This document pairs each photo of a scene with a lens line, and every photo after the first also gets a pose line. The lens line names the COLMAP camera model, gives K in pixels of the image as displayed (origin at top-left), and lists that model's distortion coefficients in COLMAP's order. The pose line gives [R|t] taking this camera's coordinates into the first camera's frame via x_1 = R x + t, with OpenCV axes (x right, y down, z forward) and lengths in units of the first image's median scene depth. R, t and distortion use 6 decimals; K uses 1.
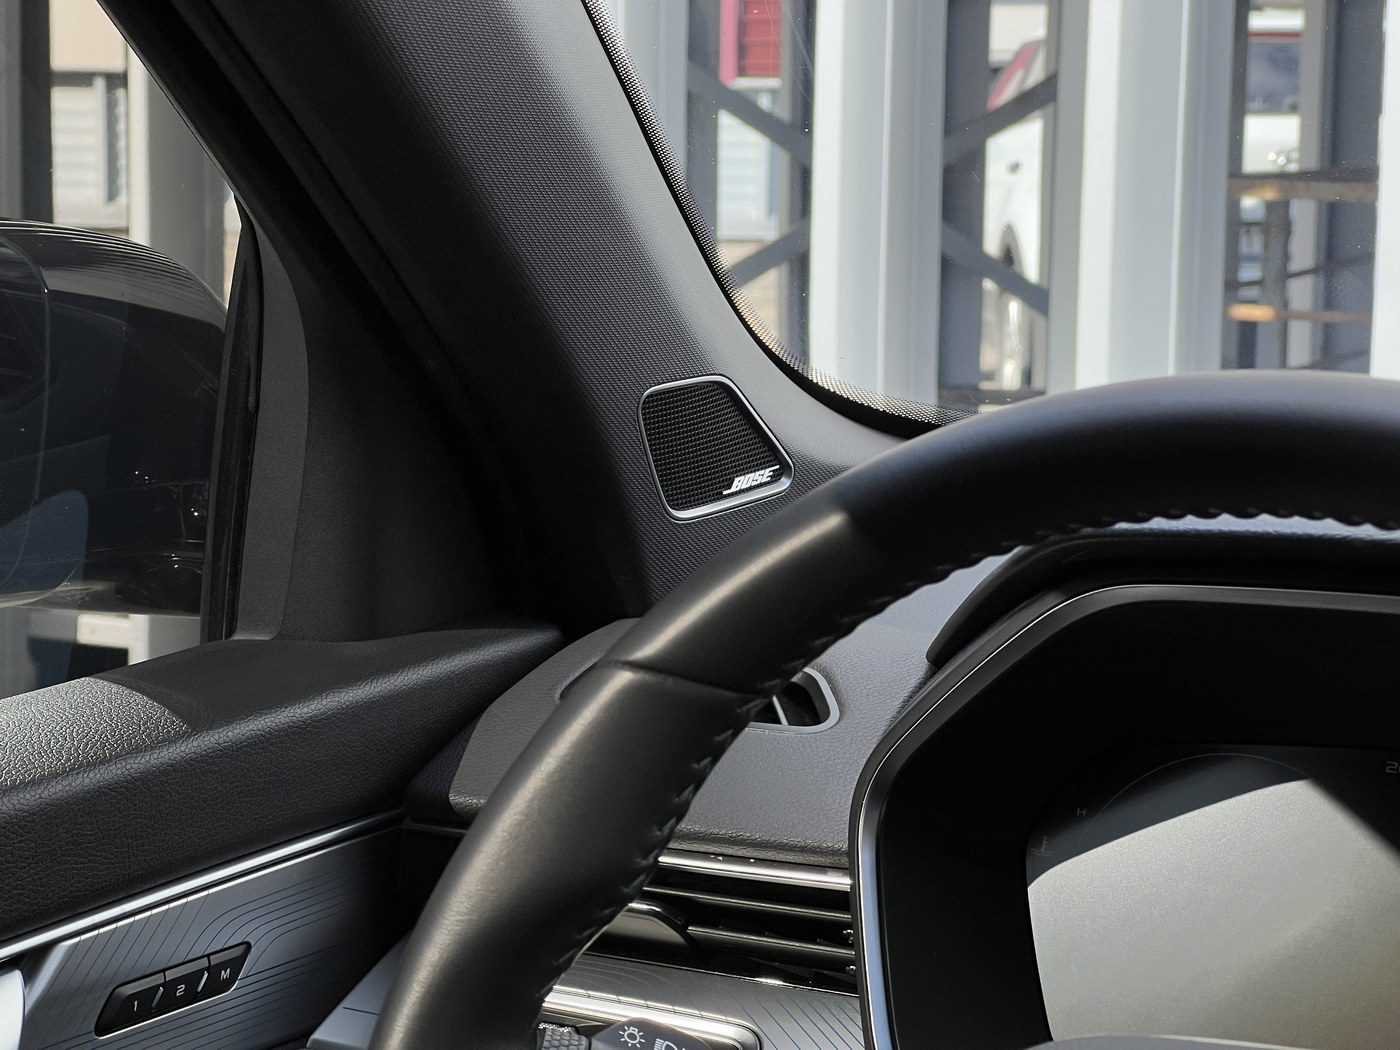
lens RADIAL K [[3169.4, 0, 700.0], [0, 3169.4, 525.0], [0, 0, 1]] dist [0.105034, 0.342176]
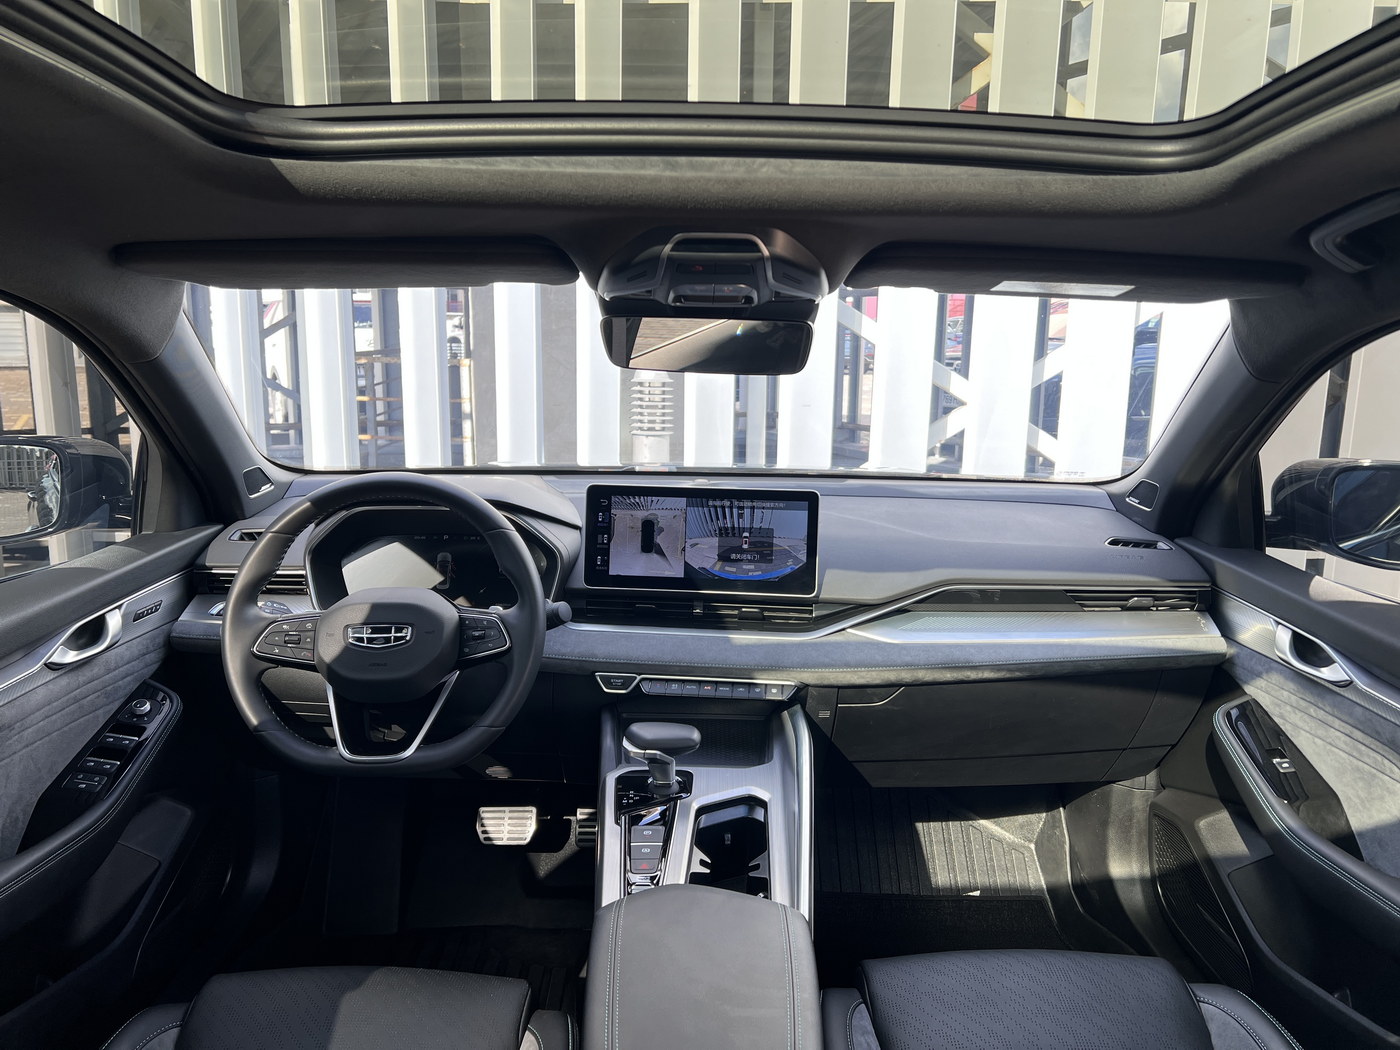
lens RADIAL K [[1062.1, 0, 700.0], [0, 1062.1, 525.0], [0, 0, 1]] dist [0.053897, -0.057344]
pose [[0.887689, -0.091037, 0.451354, -0.137572], [0.061417, 0.994911, 0.079880, -0.048368], [-0.456329, -0.043188, 0.888763, -0.672089]]
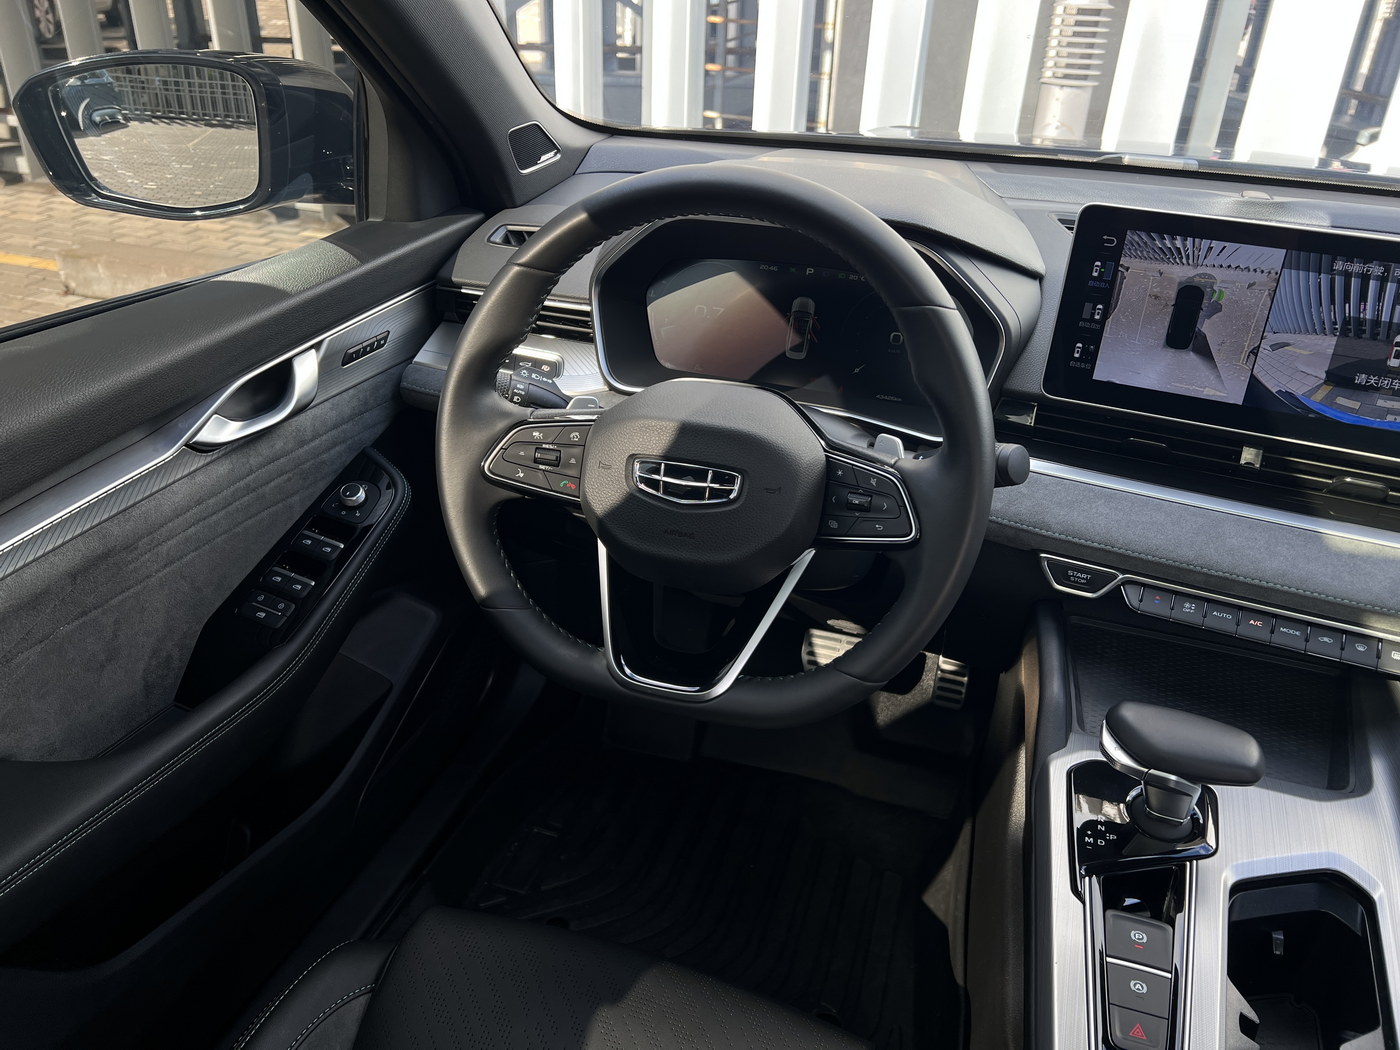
lens RADIAL K [[1062.1, 0, 700.0], [0, 1062.1, 525.0], [0, 0, 1]] dist [0.053897, -0.057344]
pose [[0.987303, -0.062796, 0.145910, -0.010549], [0.003344, 0.926557, 0.376138, -0.075761], [-0.158814, -0.370875, 0.915003, -0.035459]]
